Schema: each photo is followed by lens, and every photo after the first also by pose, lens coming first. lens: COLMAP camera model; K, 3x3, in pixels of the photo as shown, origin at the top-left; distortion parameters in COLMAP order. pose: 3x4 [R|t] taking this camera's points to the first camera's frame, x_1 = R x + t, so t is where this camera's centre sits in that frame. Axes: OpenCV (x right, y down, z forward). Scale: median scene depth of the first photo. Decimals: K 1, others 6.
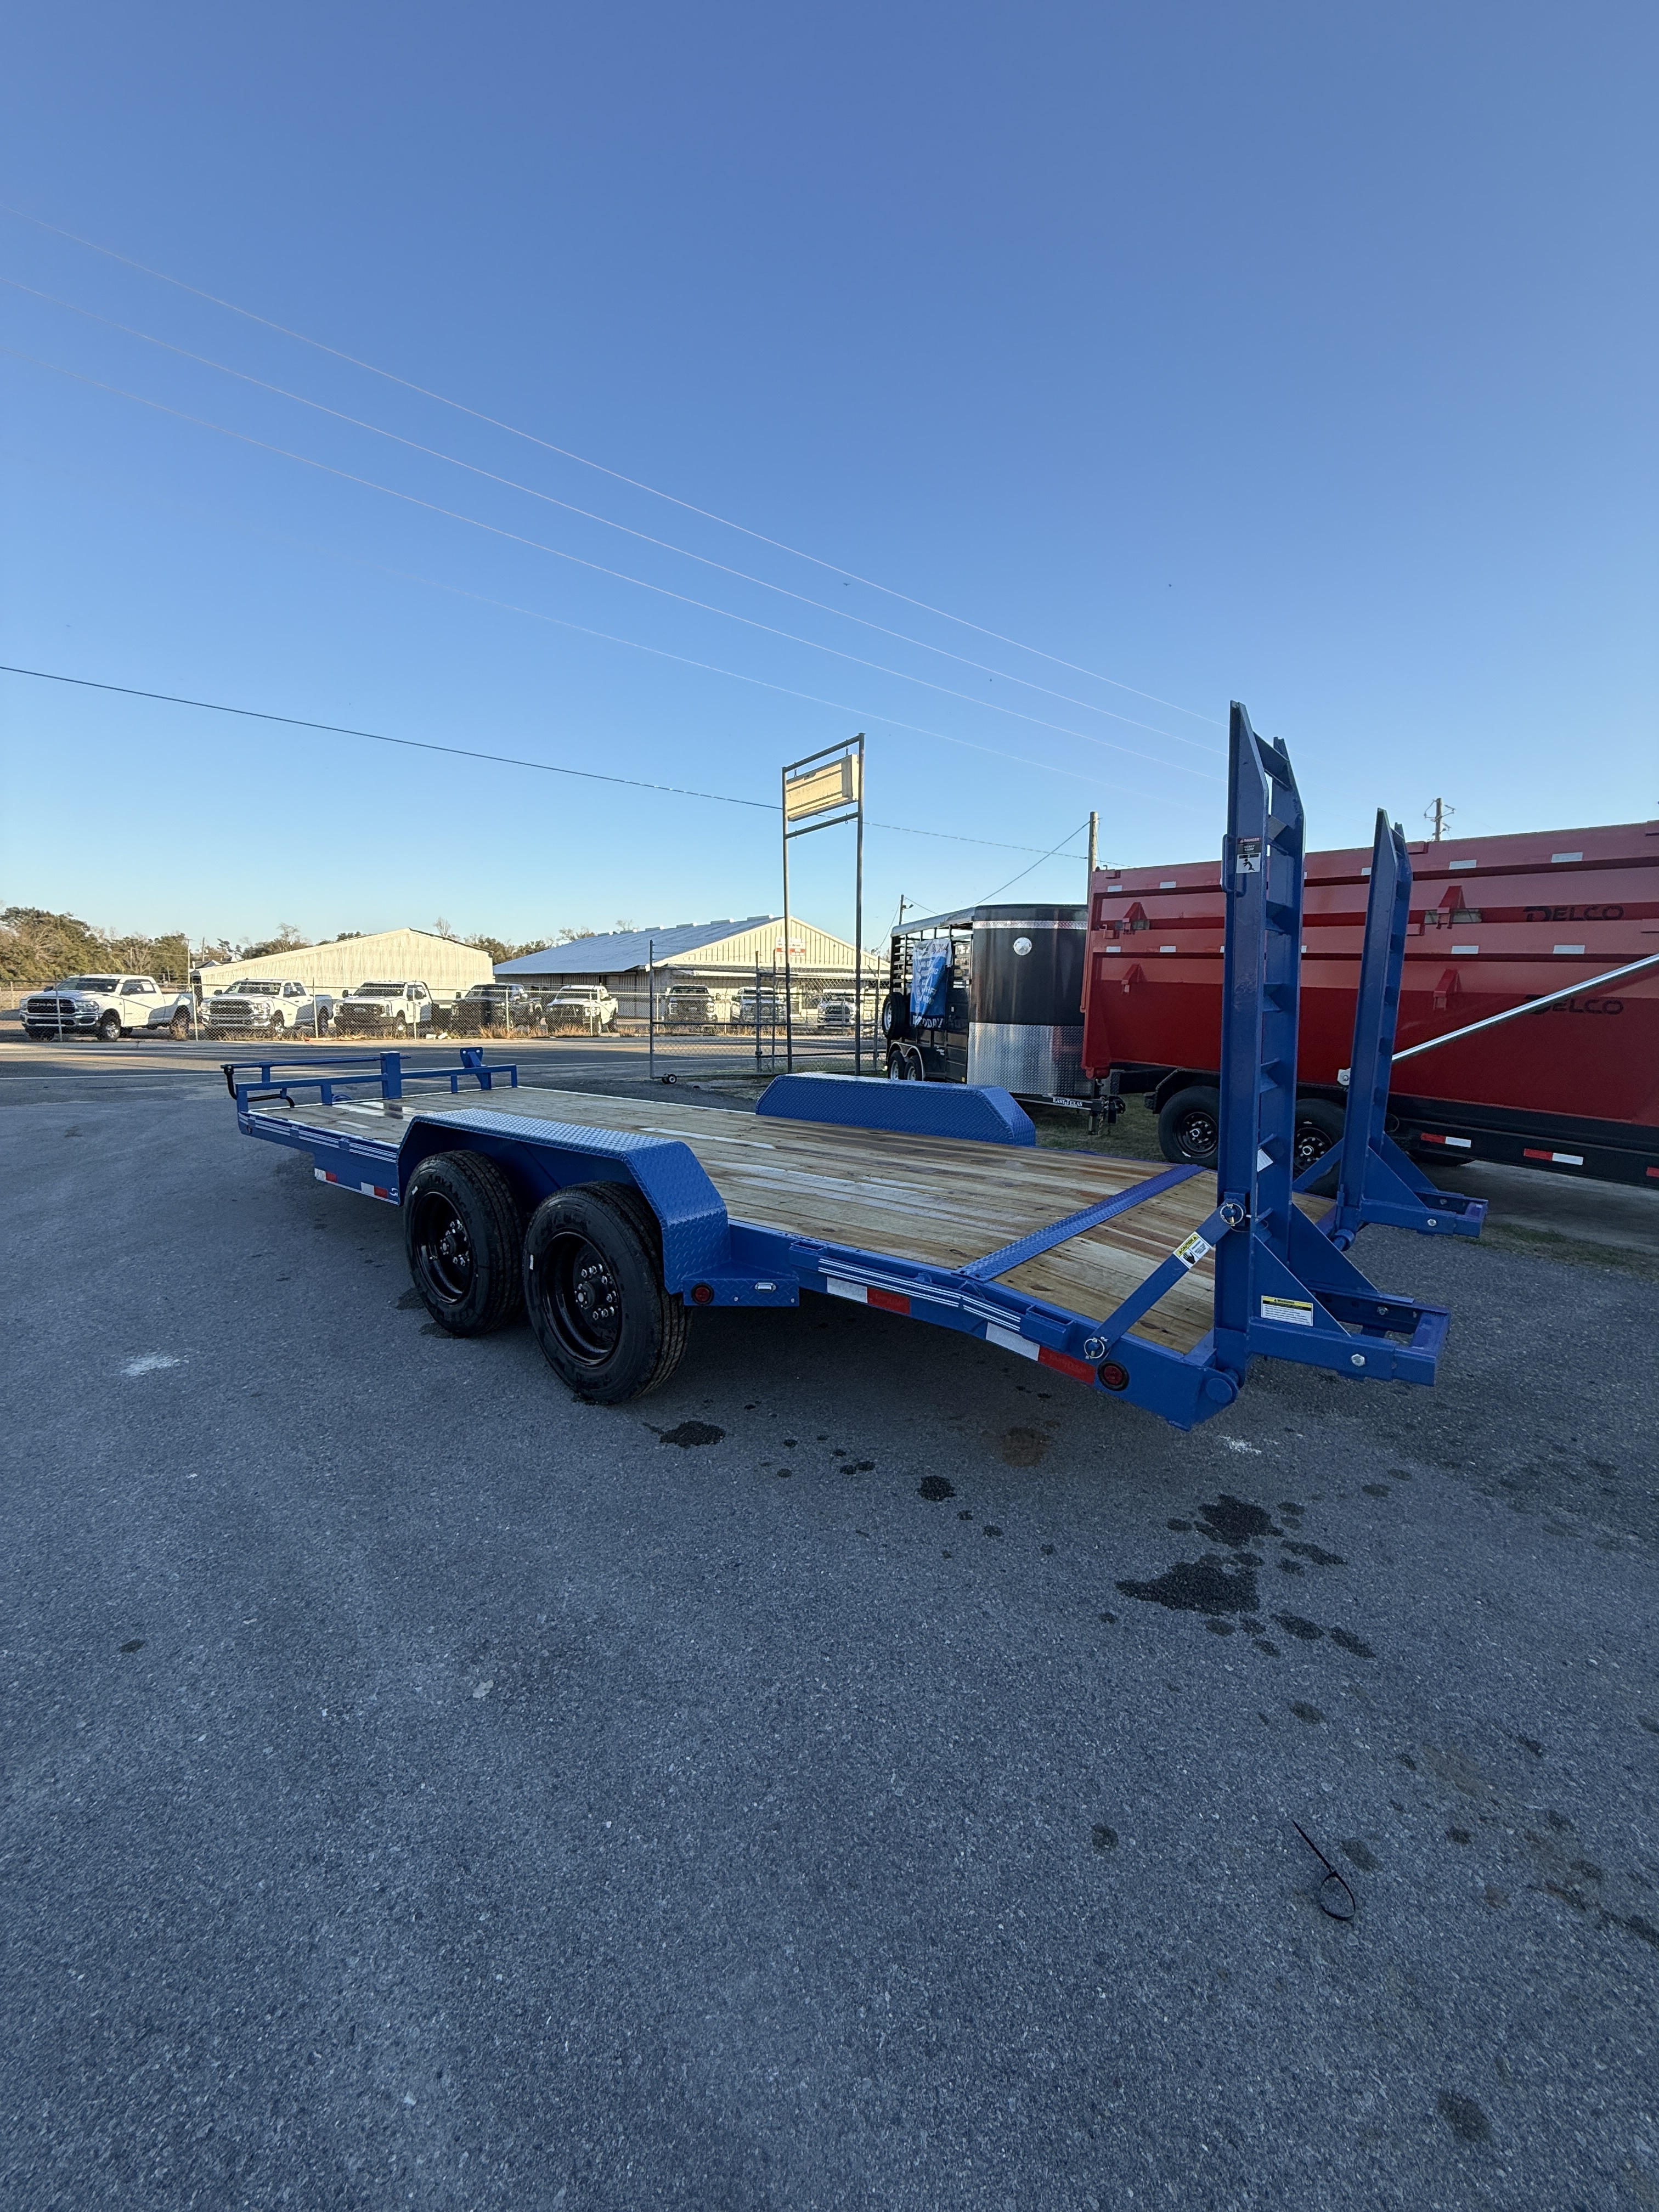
lens RADIAL K [[880.4, 0, 825.1], [0, 880.4, 1112.8], [0, 0, 1]] dist [-0.000136, -0.000791]
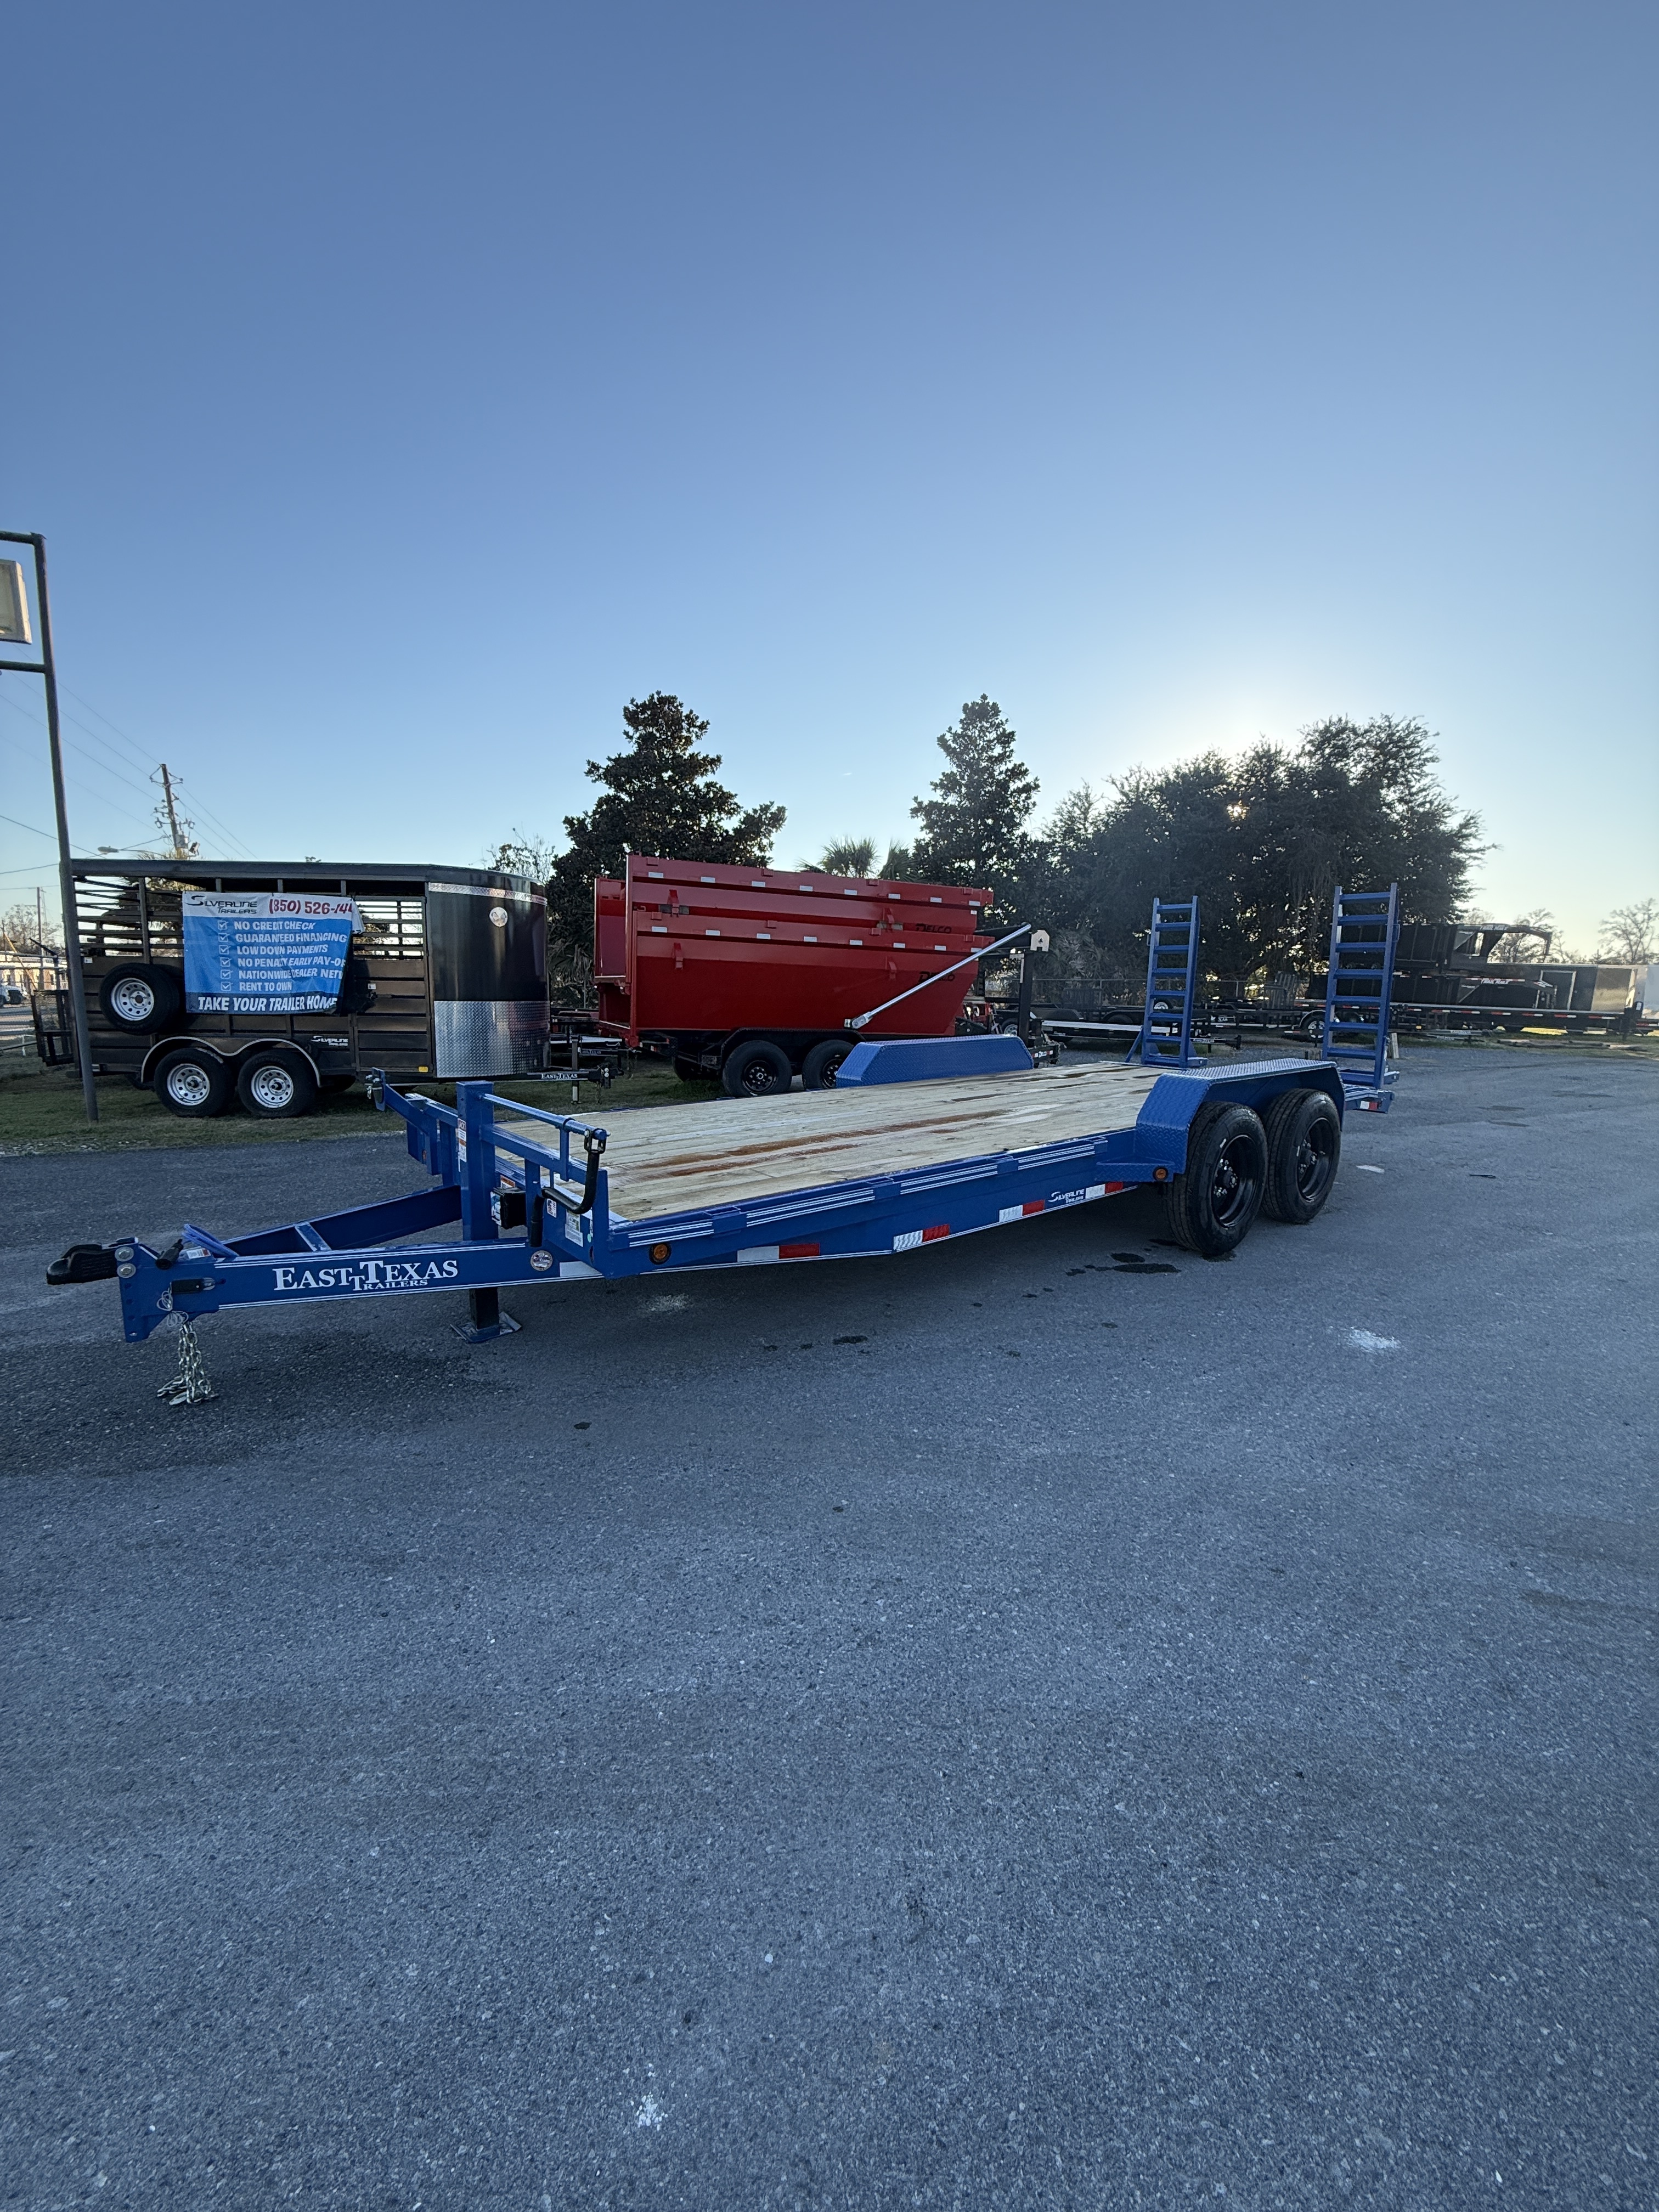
lens RADIAL K [[880.4, 0, 825.6], [0, 880.4, 1123.3], [0, 0, 1]] dist [-0.000136, -0.000791]
pose [[0.206551, -0.165618, 0.964317, -0.236448], [0.124590, 0.981999, 0.141969, -0.023381], [-0.970471, 0.090820, 0.223467, 0.175698]]
